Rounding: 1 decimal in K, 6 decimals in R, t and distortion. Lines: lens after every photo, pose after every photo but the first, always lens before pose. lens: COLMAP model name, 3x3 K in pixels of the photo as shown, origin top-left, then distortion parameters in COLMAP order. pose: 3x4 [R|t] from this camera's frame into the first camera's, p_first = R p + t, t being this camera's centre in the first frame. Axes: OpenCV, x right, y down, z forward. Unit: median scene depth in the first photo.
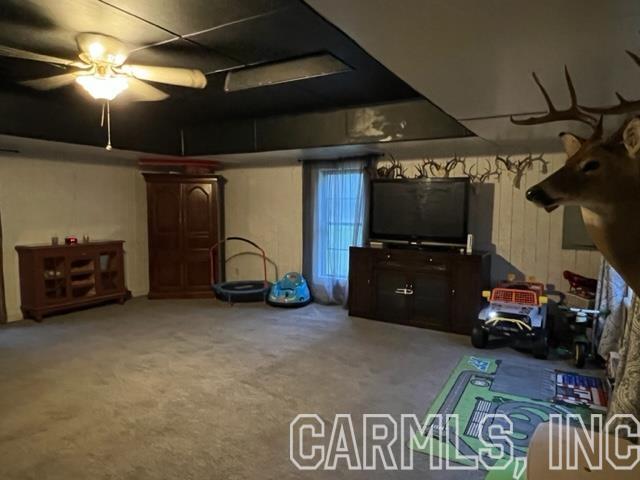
lens RADIAL K [[430.2, 0, 320.0], [0, 430.2, 240.0], [0, 0, 1]] dist [-0.003723, -0.001363]
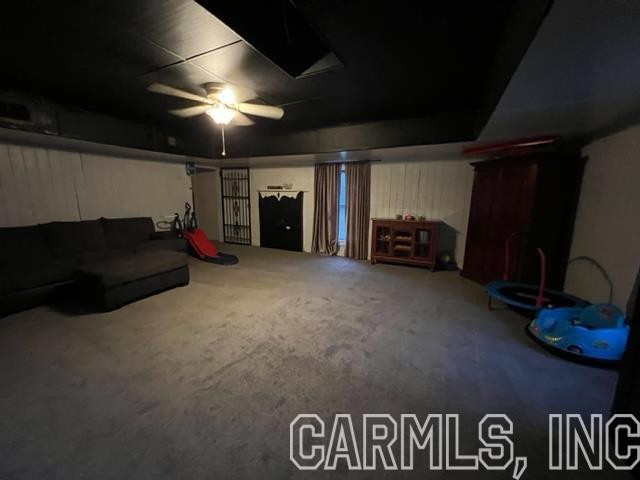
lens RADIAL K [[262.4, 0, 320.0], [0, 262.4, 240.0], [0, 0, 1]] dist [0.000370, 0.000053]
pose [[0.093333, 0.165632, -0.981761, 0.285778], [-0.098397, 0.982773, 0.156448, -0.036162], [0.990761, 0.082000, 0.108023, 0.666680]]
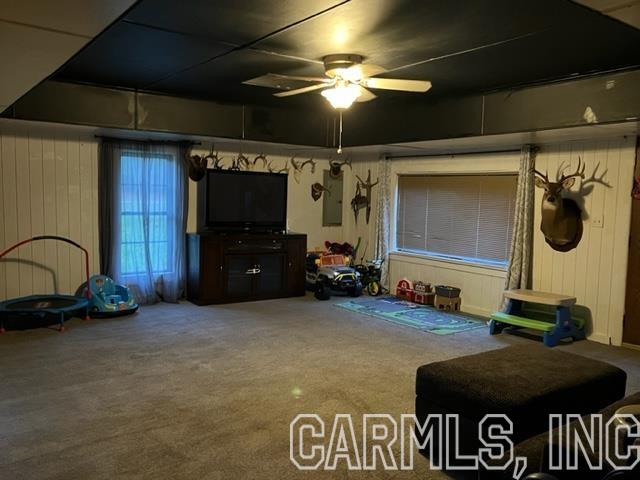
lens RADIAL K [[552.4, 0, 320.0], [0, 552.4, 240.0], [0, 0, 1]] dist [-0.000553, -0.000529]
pose [[0.400525, -0.071724, 0.913474, -0.988418], [0.050956, 0.997132, 0.055950, -0.032627], [-0.914868, 0.024137, 0.403031, 0.239996]]
